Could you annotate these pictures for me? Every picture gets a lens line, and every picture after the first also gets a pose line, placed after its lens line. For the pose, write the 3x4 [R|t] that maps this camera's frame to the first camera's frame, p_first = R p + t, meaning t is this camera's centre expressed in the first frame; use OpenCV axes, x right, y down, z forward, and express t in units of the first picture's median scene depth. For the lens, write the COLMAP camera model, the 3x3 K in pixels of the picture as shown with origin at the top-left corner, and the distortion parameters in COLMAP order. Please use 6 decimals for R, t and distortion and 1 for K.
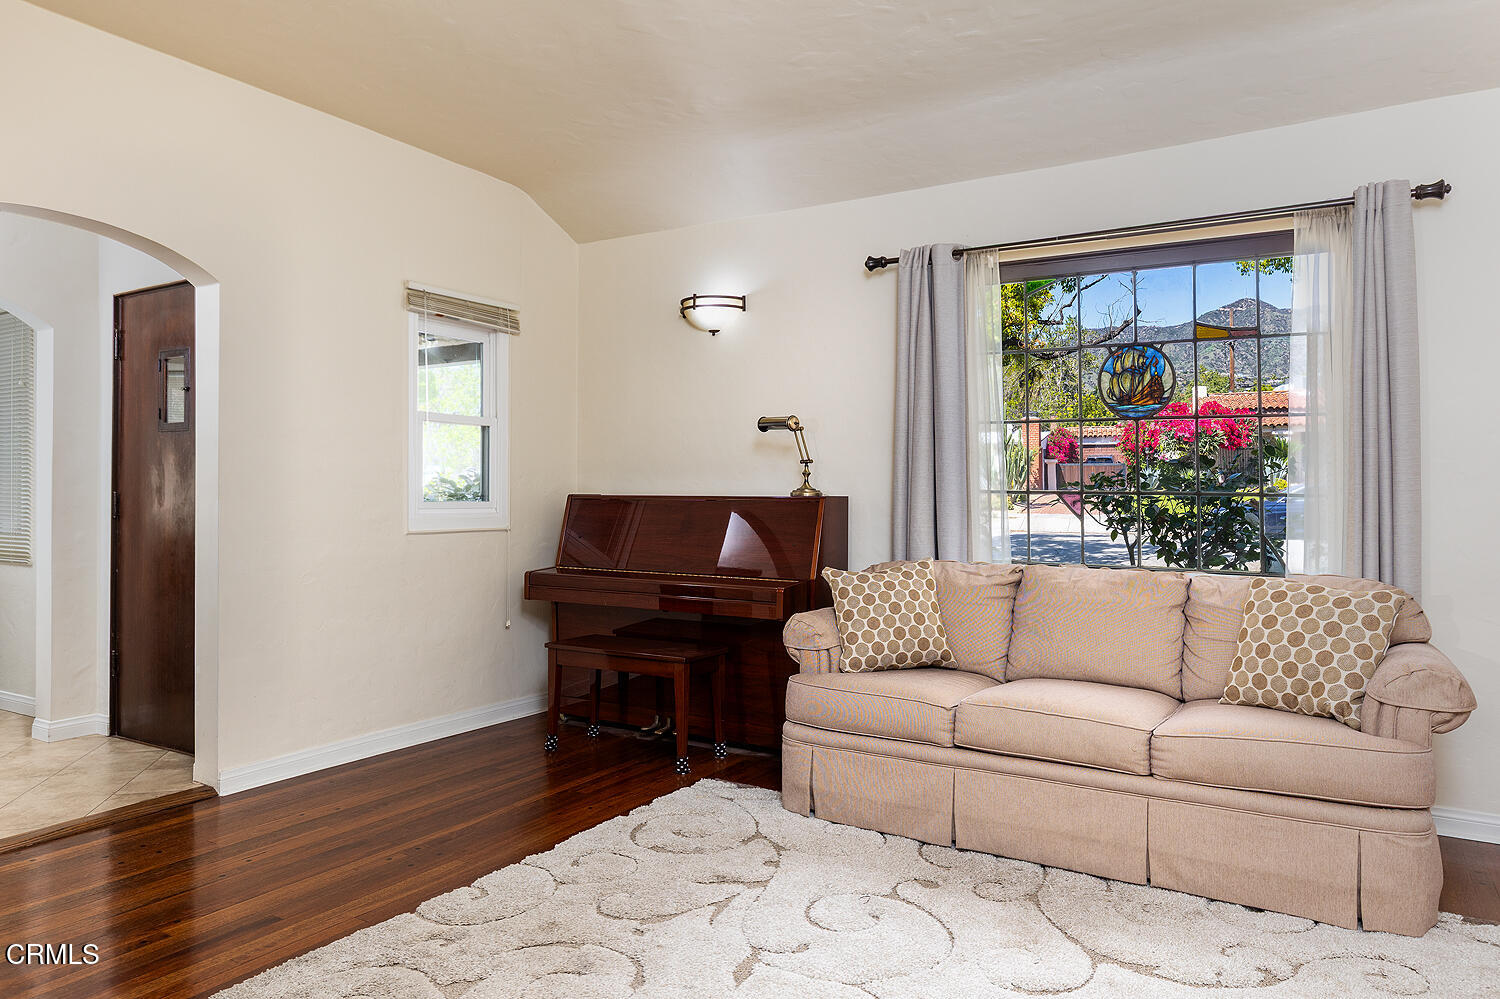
lens RADIAL K [[984.6, 0, 743.9], [0, 984.6, 483.0], [0, 0, 1]] dist [0.027802, -0.002059]
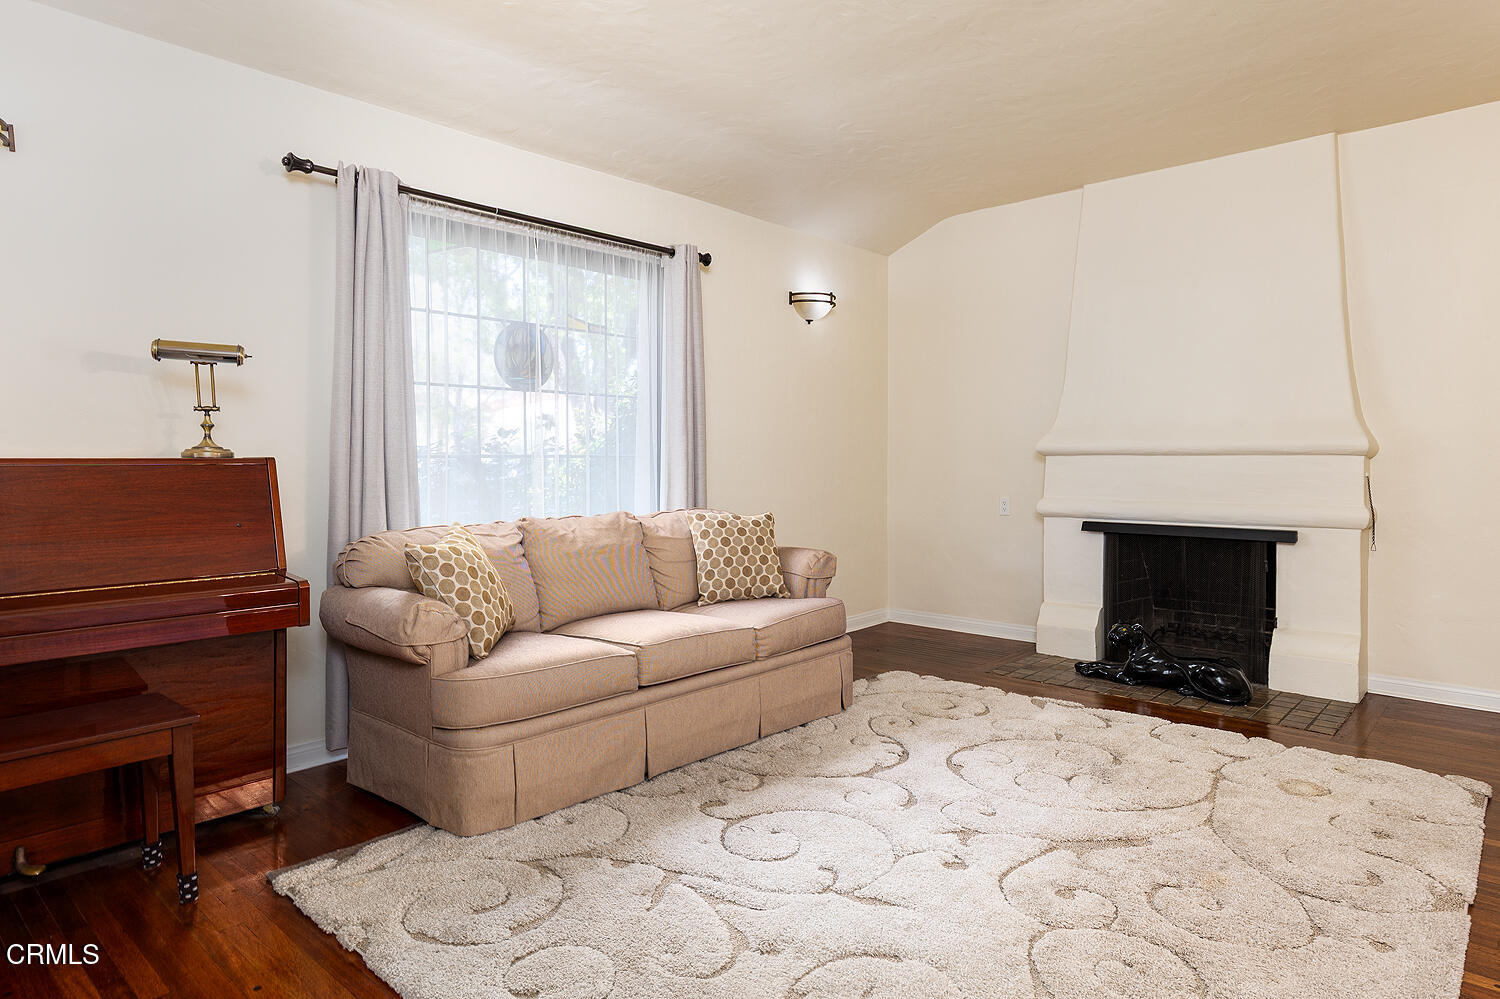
lens RADIAL K [[878.8, 0, 747.8], [0, 878.8, 470.0], [0, 0, 1]] dist [0.003568, 0.000574]
pose [[0.191257, -0.012375, 0.981462, -0.524391], [-0.002168, 0.999913, 0.013030, 0.014356], [-0.981538, -0.004620, 0.191214, 0.535141]]
